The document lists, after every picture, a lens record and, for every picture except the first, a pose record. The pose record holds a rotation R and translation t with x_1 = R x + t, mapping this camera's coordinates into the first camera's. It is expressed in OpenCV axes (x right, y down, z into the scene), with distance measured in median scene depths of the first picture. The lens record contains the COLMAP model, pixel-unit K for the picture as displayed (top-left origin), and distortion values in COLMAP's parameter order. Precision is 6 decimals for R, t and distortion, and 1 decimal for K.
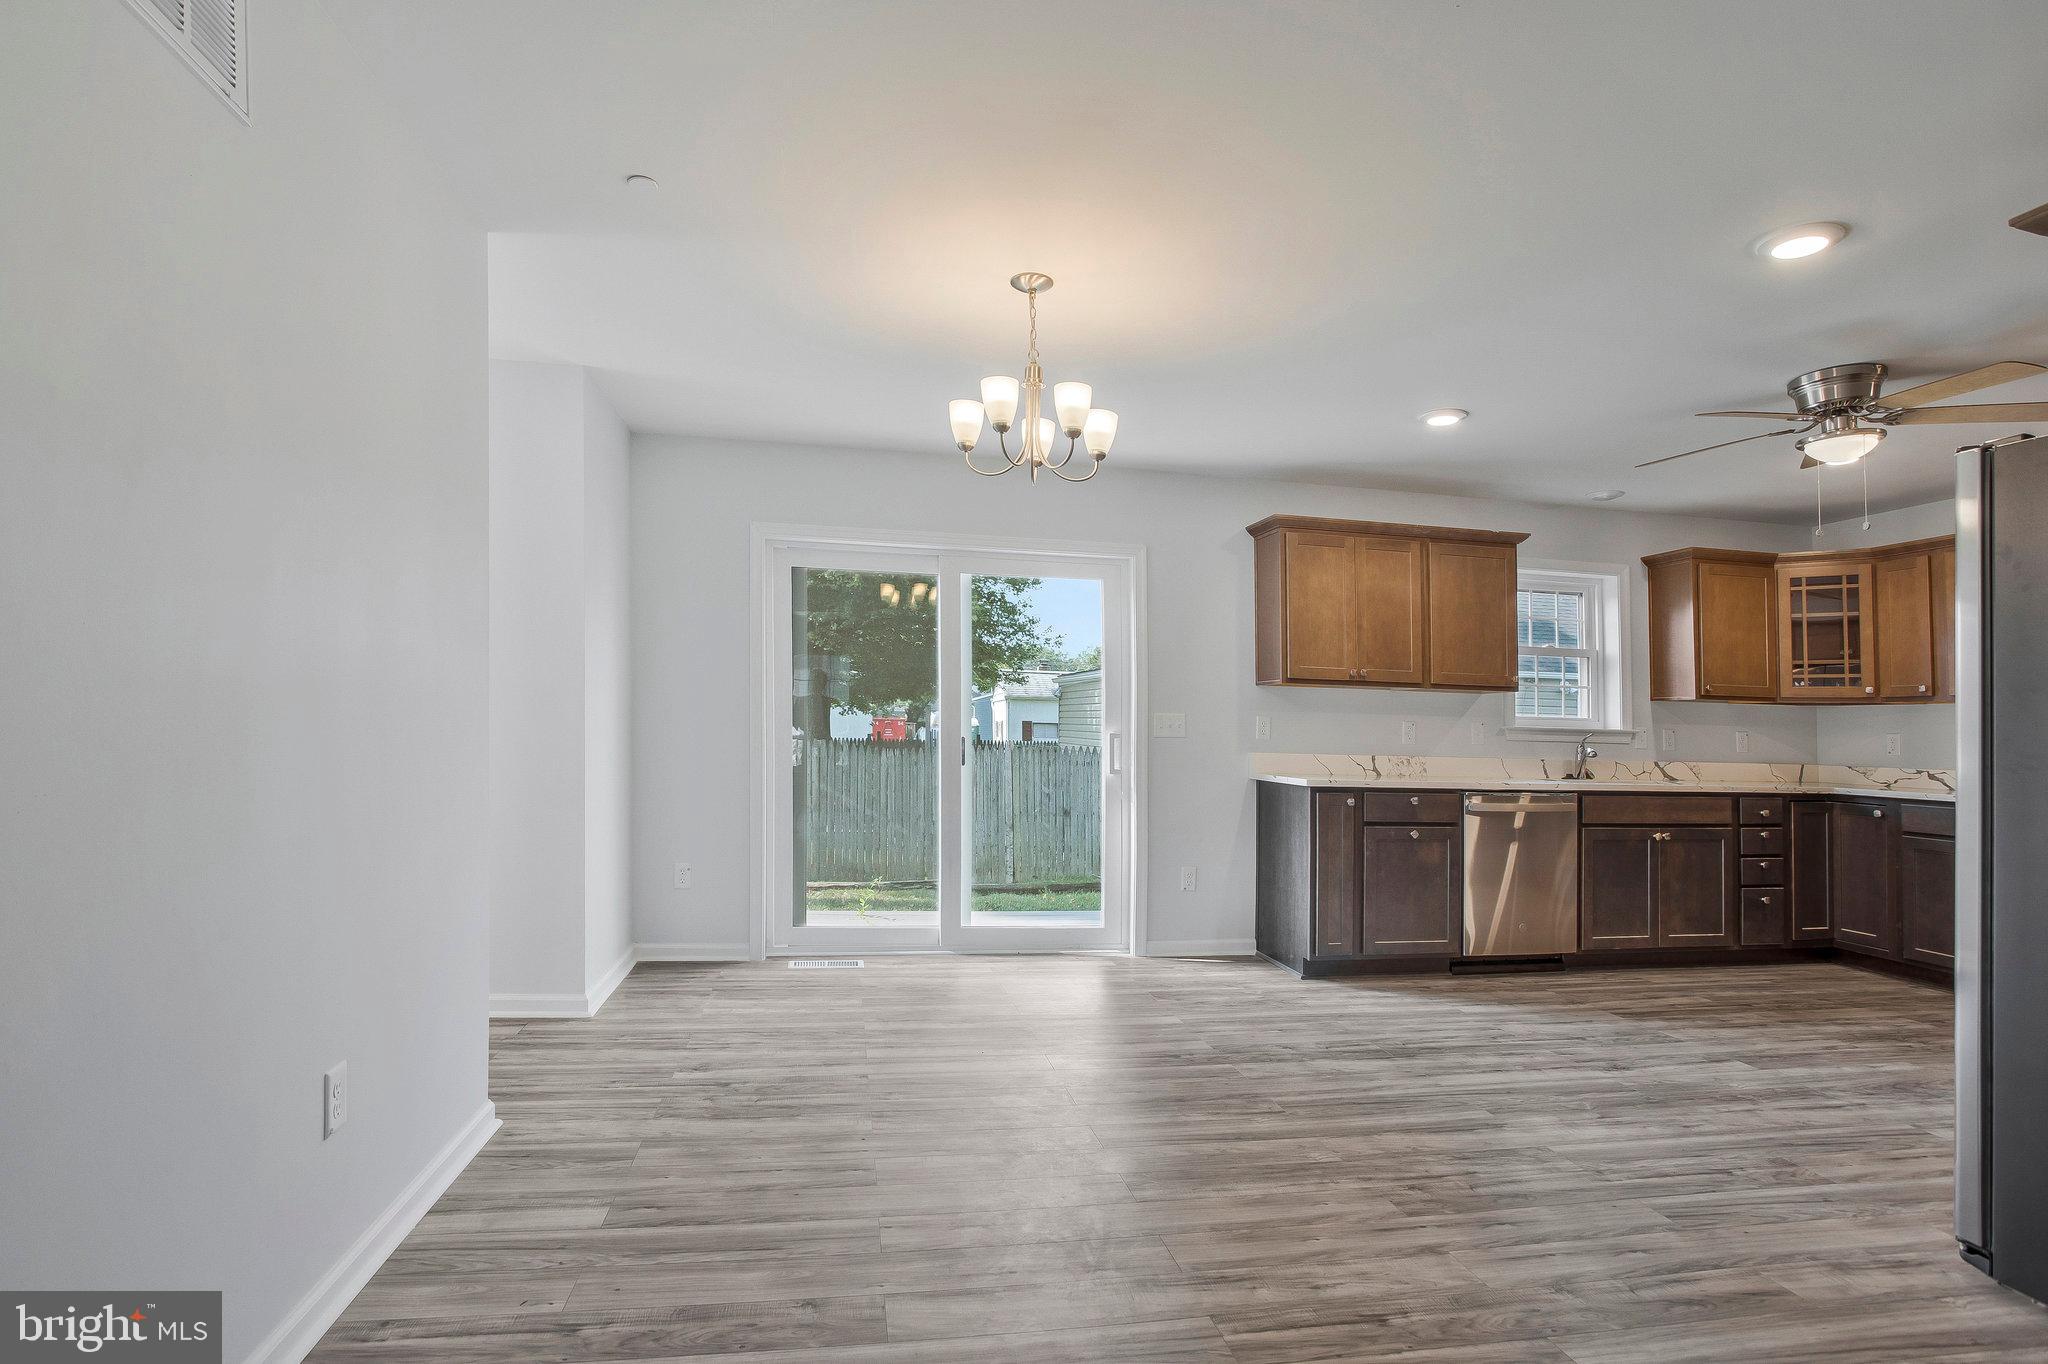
lens RADIAL K [[1027.9, 0, 984.3], [0, 1027.9, 706.3], [0, 0, 1]] dist [-0.077250, 0.032679]
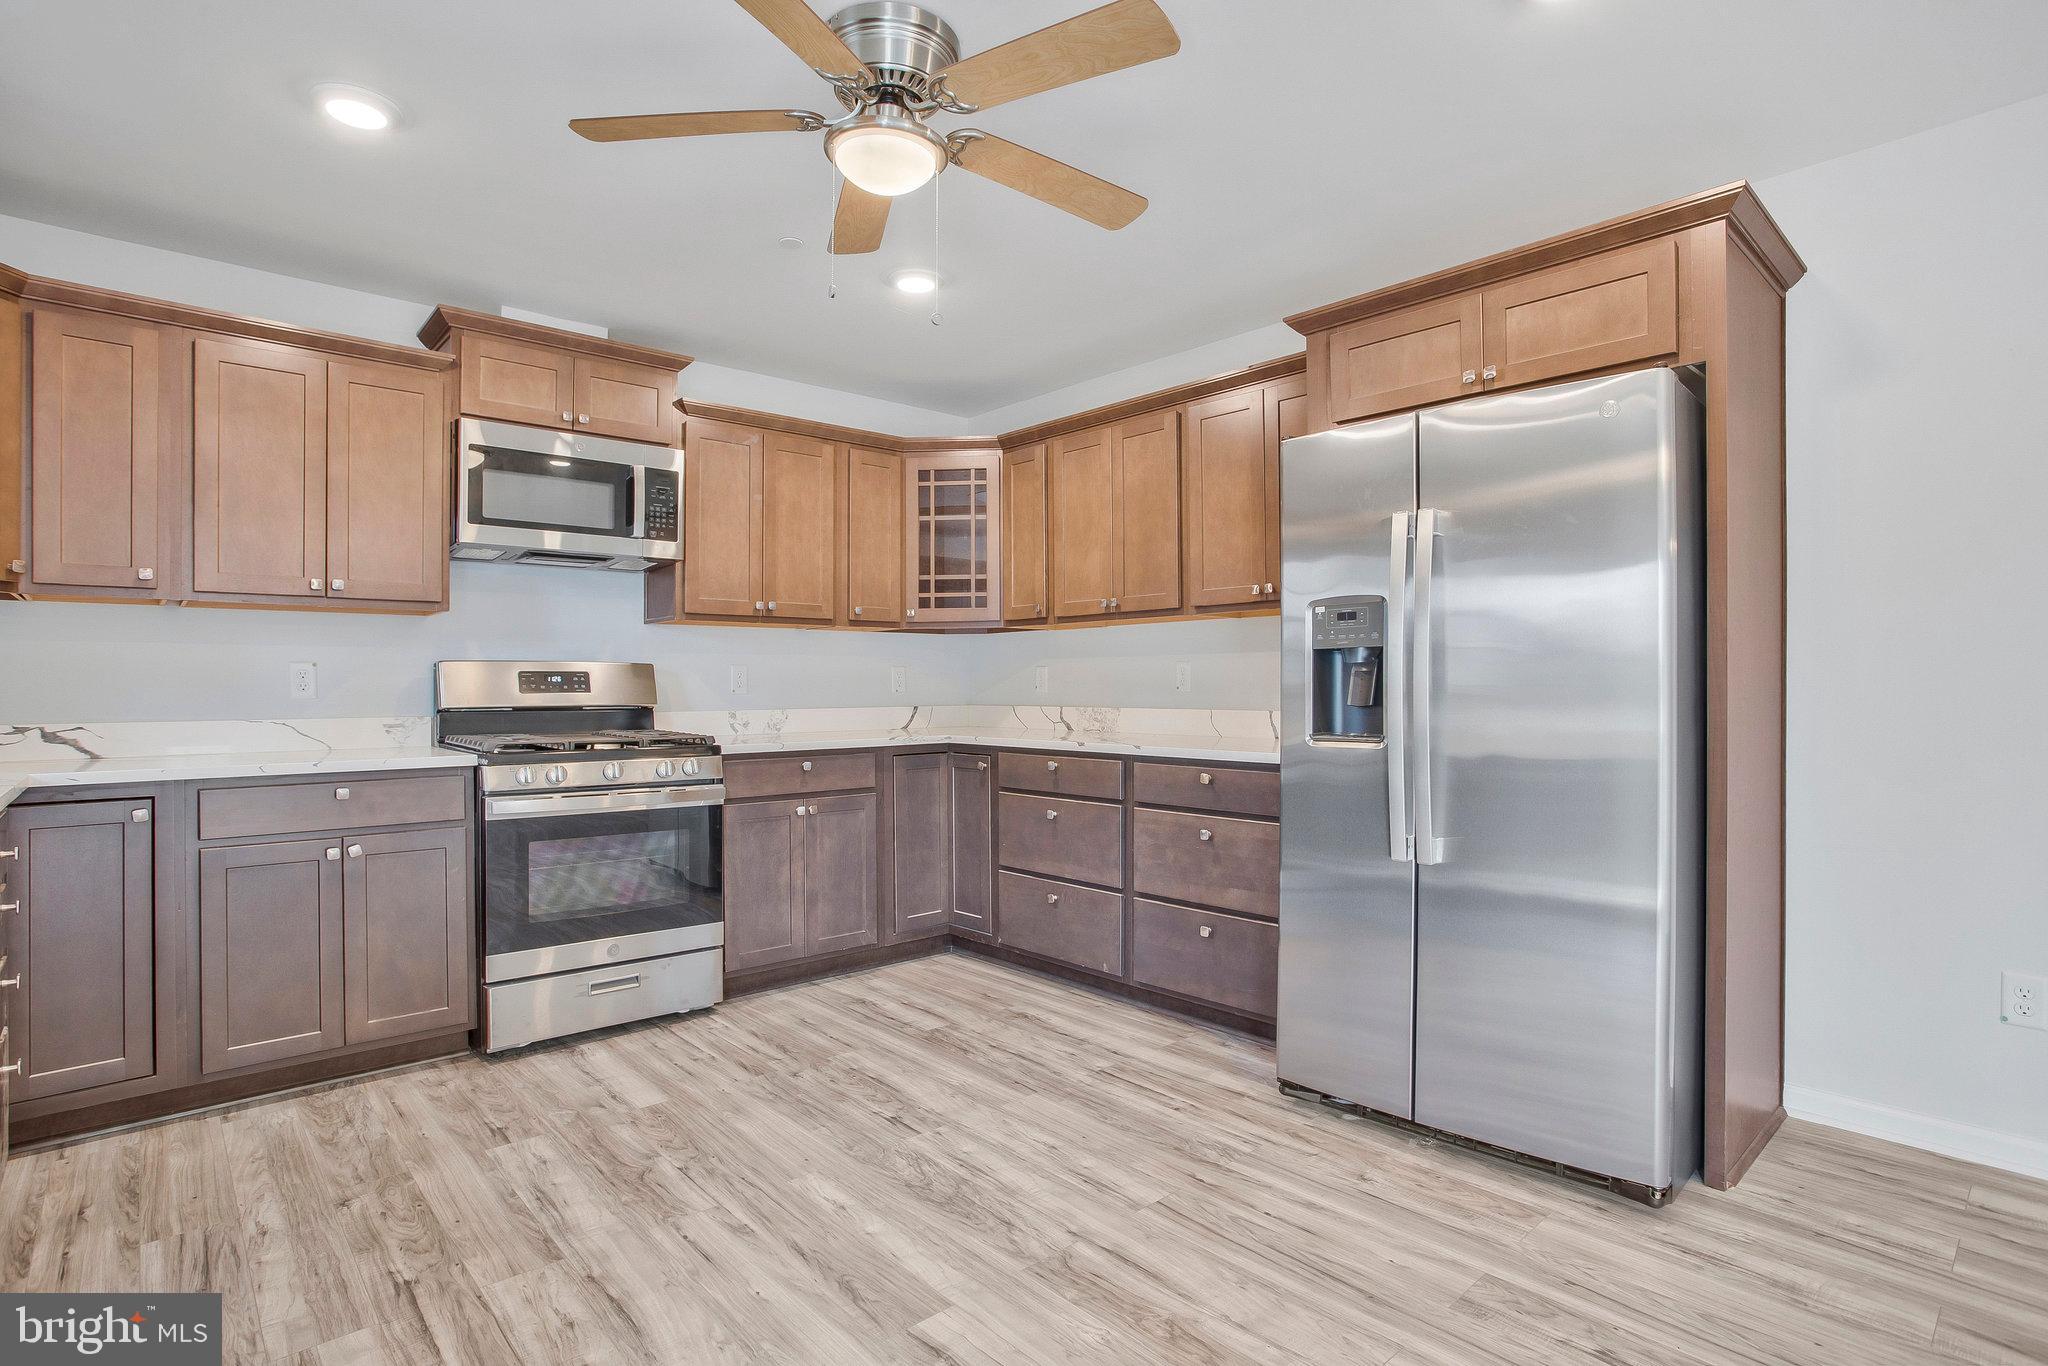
lens RADIAL K [[1023.5, 0, 1005.4], [0, 1023.5, 678.0], [0, 0, 1]] dist [-0.079157, 0.037181]
pose [[-0.552810, -0.015064, 0.833171, 0.271423], [-0.029122, 0.999575, -0.001249, 0.030105], [-0.832798, -0.024954, -0.553014, 1.023973]]
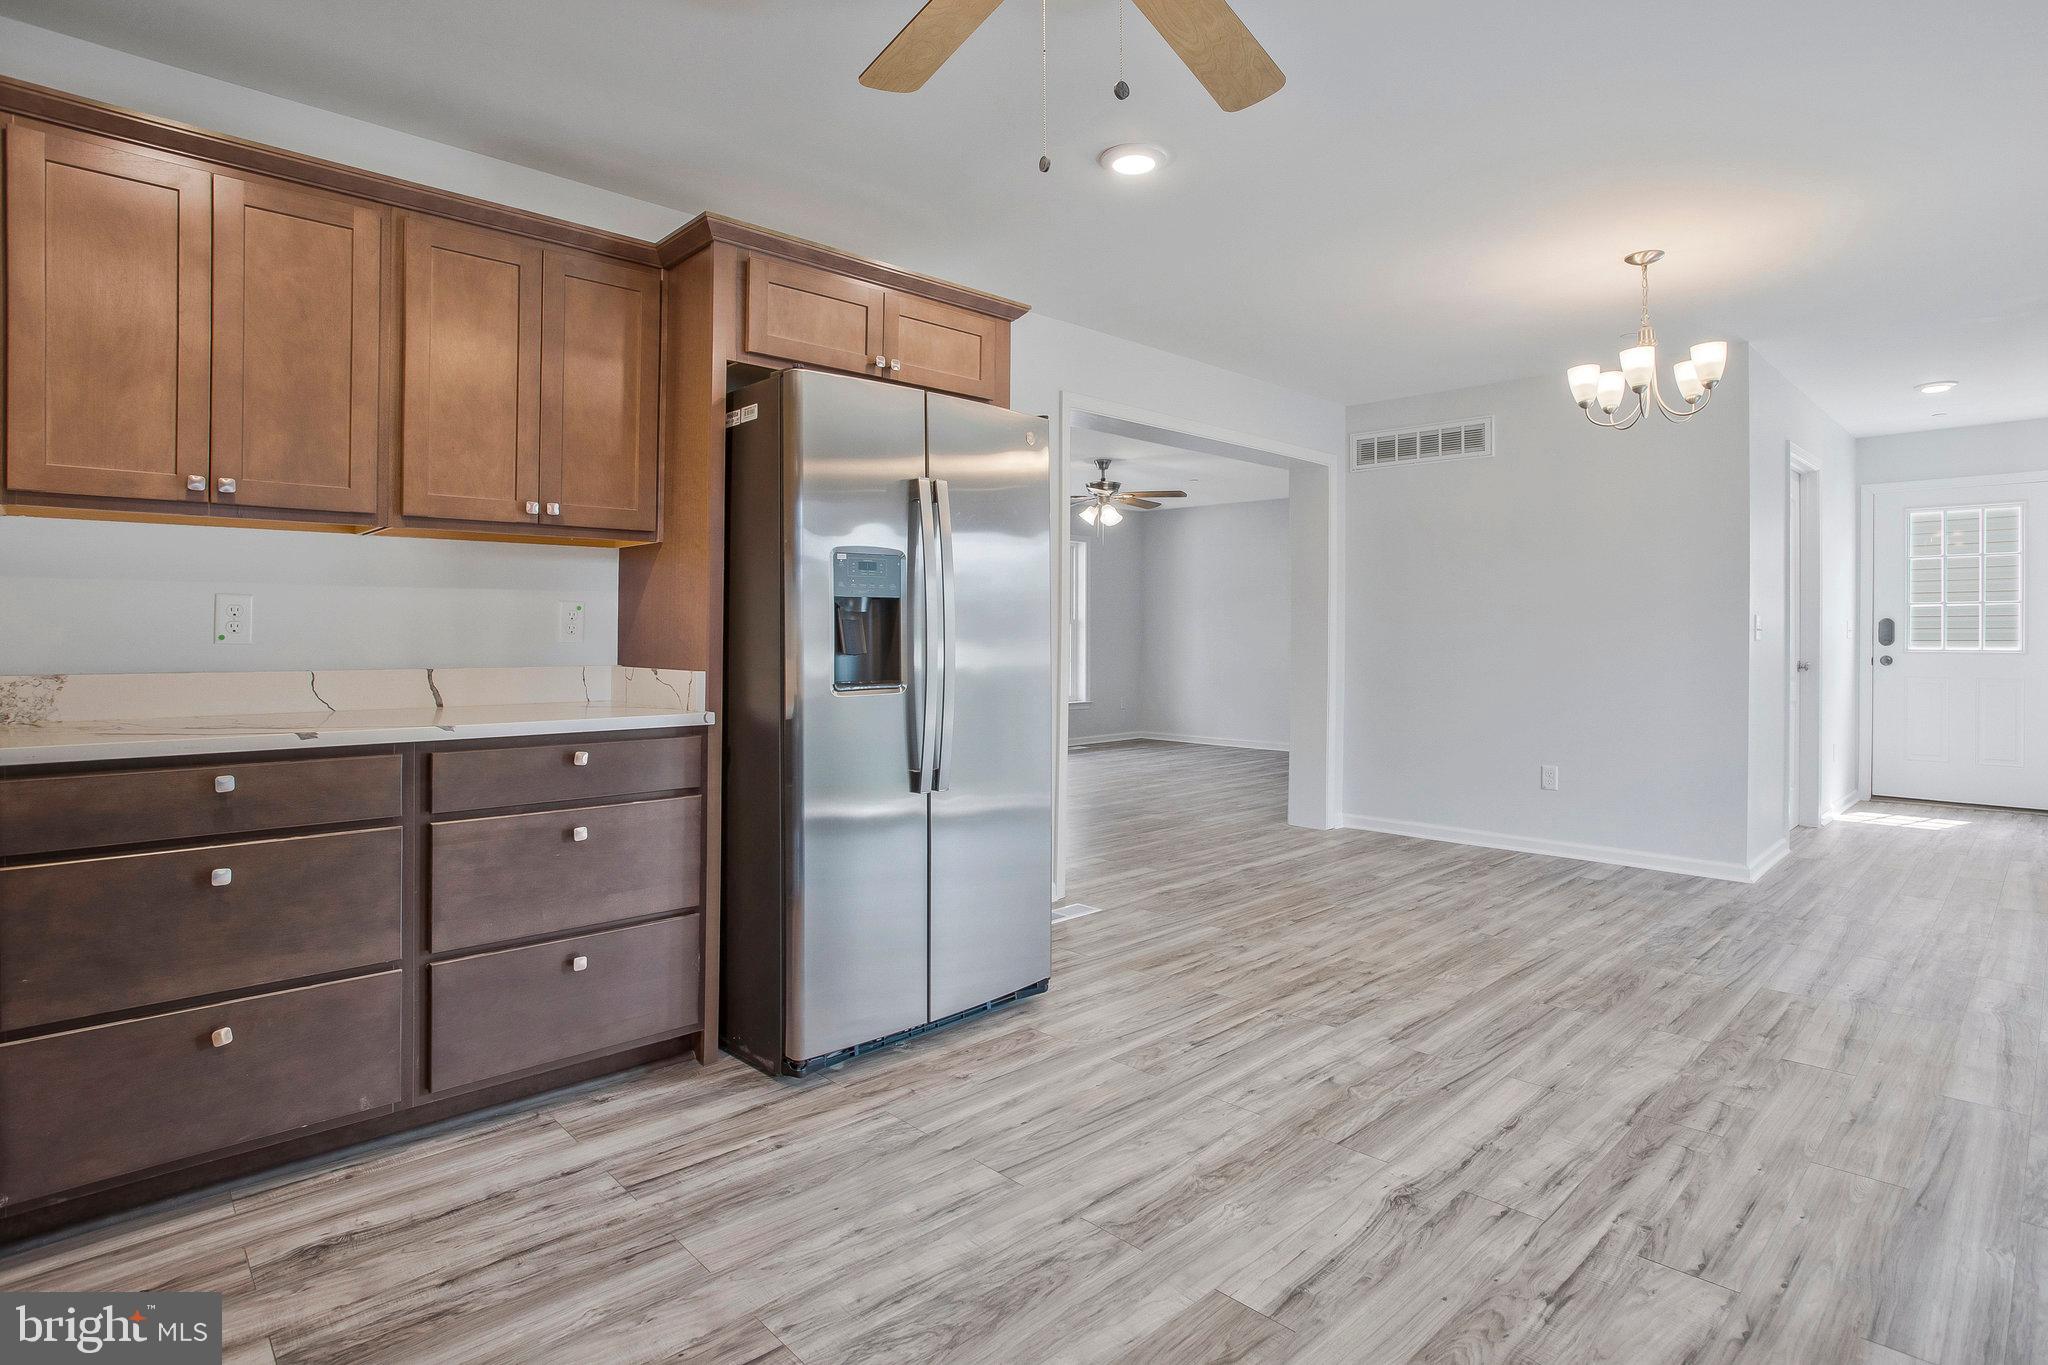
lens RADIAL K [[1053.8, 0, 1061.6], [0, 1053.8, 640.6], [0, 0, 1]] dist [-0.071641, 0.039980]
pose [[-0.803489, -0.020818, -0.594956, 0.929603], [-0.004654, 0.999577, -0.028691, 0.048905], [0.595301, -0.020285, -0.803246, 1.099639]]
